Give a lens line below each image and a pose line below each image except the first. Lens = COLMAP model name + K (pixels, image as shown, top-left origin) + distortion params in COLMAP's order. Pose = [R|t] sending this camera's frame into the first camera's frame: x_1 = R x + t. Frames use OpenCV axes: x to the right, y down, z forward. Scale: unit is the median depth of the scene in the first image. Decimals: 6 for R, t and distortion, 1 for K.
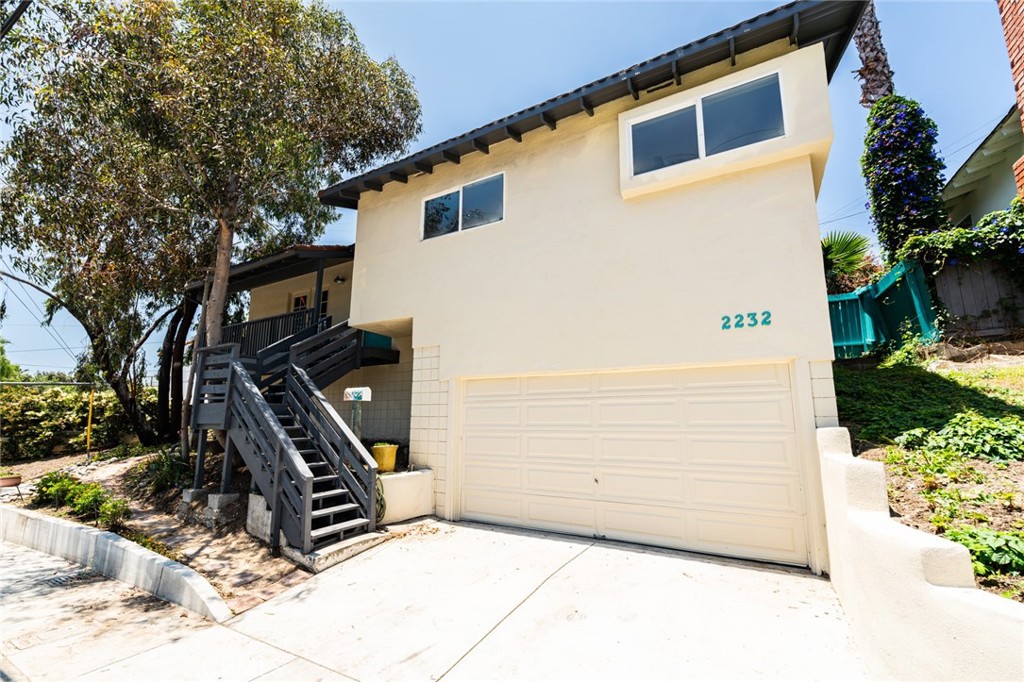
lens RADIAL K [[427.3, 0, 493.5], [0, 427.3, 352.3], [0, 0, 1]] dist [-0.001698, -0.000486]
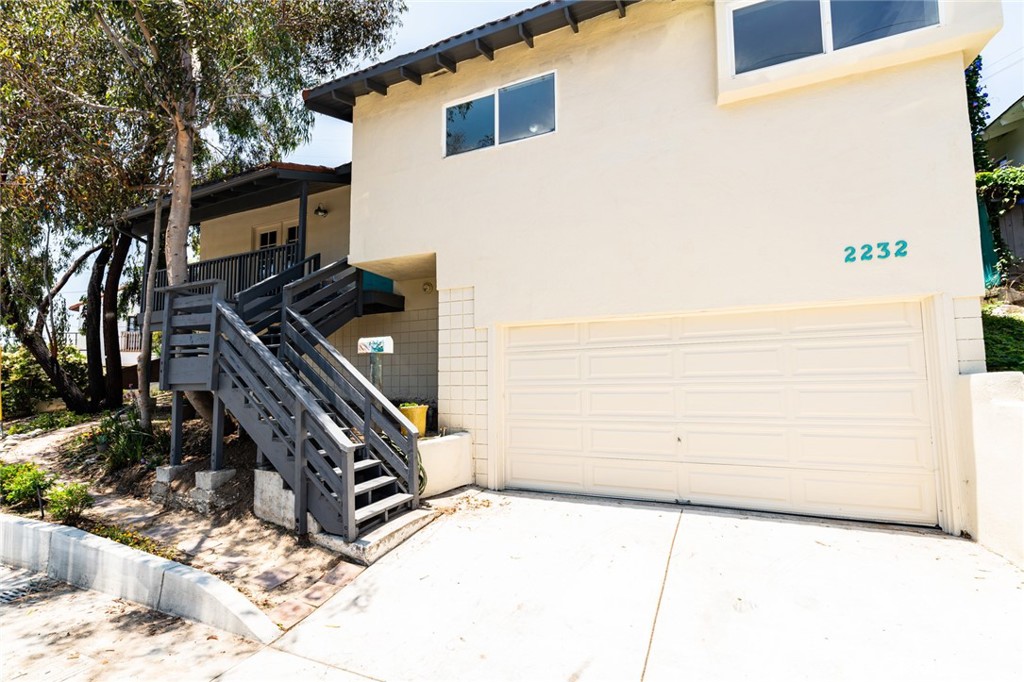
lens RADIAL K [[441.6, 0, 495.3], [0, 441.6, 348.6], [0, 0, 1]] dist [-0.002588, -0.000231]
pose [[0.993609, -0.008286, 0.112570, -0.186994], [-0.001682, 0.996105, 0.088162, 0.030017], [-0.112862, -0.087788, 0.989725, 0.136766]]
